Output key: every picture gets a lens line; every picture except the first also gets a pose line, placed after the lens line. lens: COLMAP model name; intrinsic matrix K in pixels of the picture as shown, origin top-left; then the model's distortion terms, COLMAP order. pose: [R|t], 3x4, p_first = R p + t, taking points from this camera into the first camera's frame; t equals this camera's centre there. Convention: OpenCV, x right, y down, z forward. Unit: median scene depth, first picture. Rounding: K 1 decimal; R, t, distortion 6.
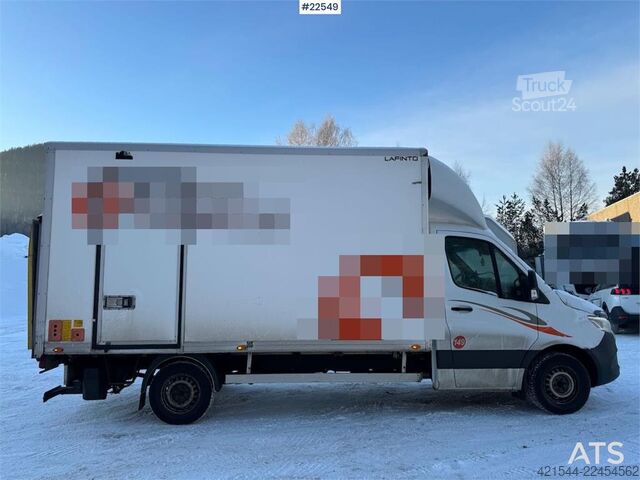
lens RADIAL K [[441.5, 0, 320.0], [0, 441.5, 240.0], [0, 0, 1]] dist [0.069838, -0.088343]
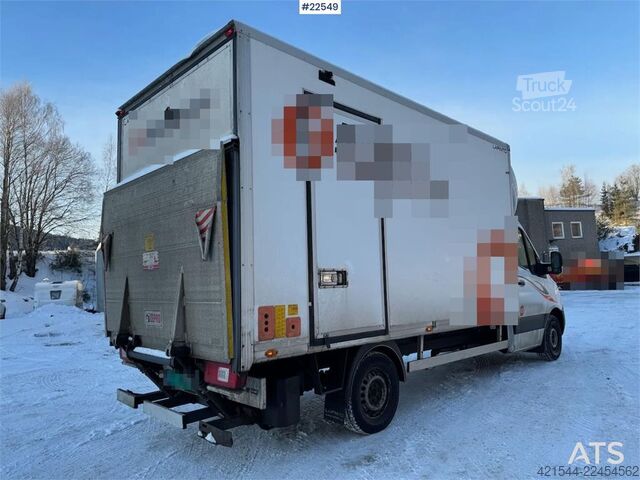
lens RADIAL K [[441.5, 0, 320.0], [0, 441.5, 240.0], [0, 0, 1]] dist [0.069838, -0.088343]
pose [[0.753713, 0.047144, 0.655510, -0.914124], [-0.035733, 0.998888, -0.030752, 0.098082], [-0.656231, -0.000245, 0.754560, 0.460006]]
